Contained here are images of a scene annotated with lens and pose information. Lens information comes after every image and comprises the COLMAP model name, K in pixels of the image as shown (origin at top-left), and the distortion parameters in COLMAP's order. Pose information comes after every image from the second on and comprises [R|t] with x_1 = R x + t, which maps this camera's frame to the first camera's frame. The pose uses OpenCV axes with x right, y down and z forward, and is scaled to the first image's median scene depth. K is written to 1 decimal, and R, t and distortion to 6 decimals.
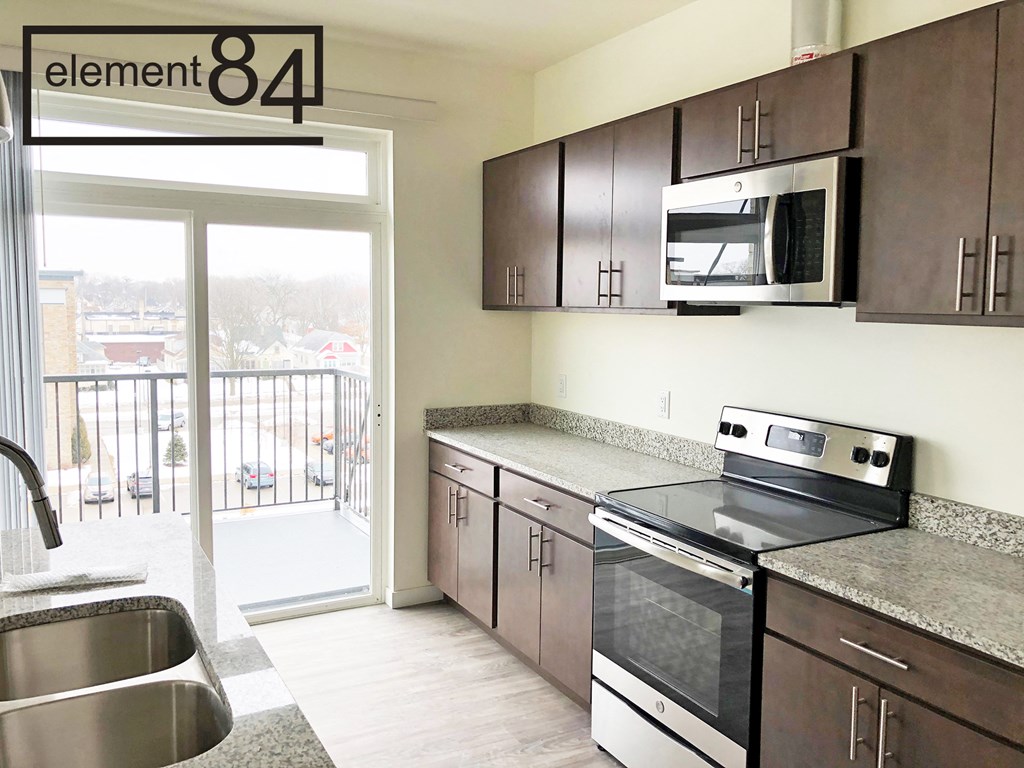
lens RADIAL K [[865.9, 0, 518.6], [0, 865.9, 376.7], [0, 0, 1]] dist [0.008968, 0.002077]
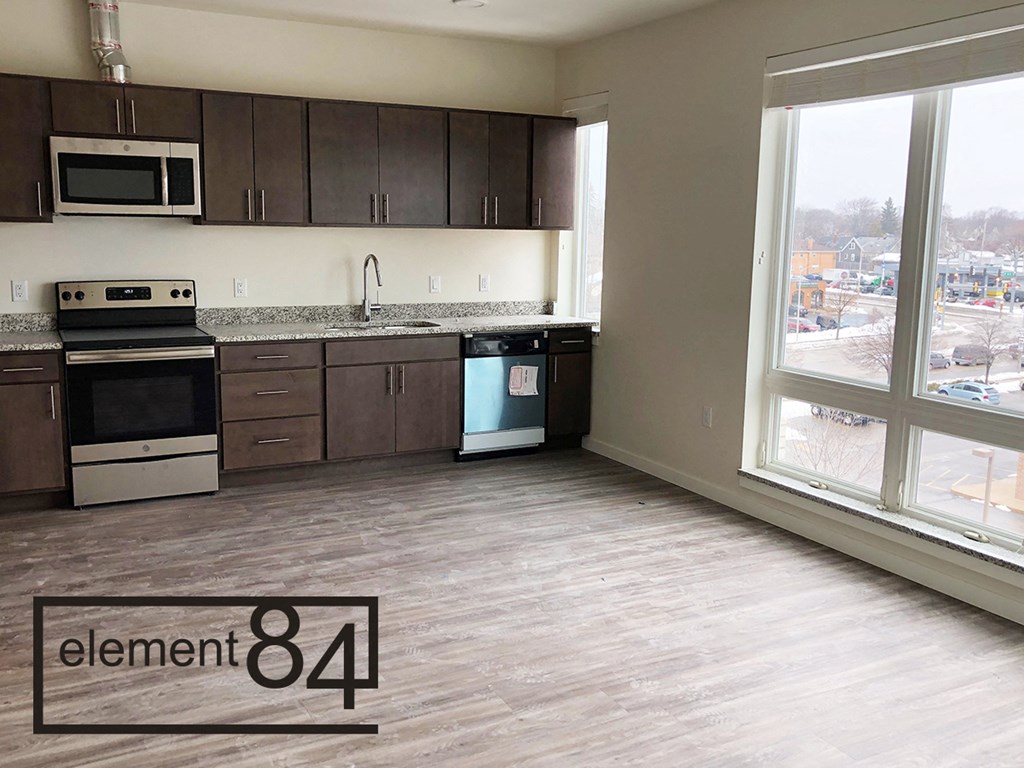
lens RADIAL K [[909.3, 0, 510.8], [0, 909.3, 364.7], [0, 0, 1]] dist [-0.023294, -0.006512]
pose [[0.002617, -0.163252, 0.986581, -1.621643], [0.066632, 0.984420, 0.162718, -0.034068], [-0.997774, 0.065312, 0.013454, 0.232635]]
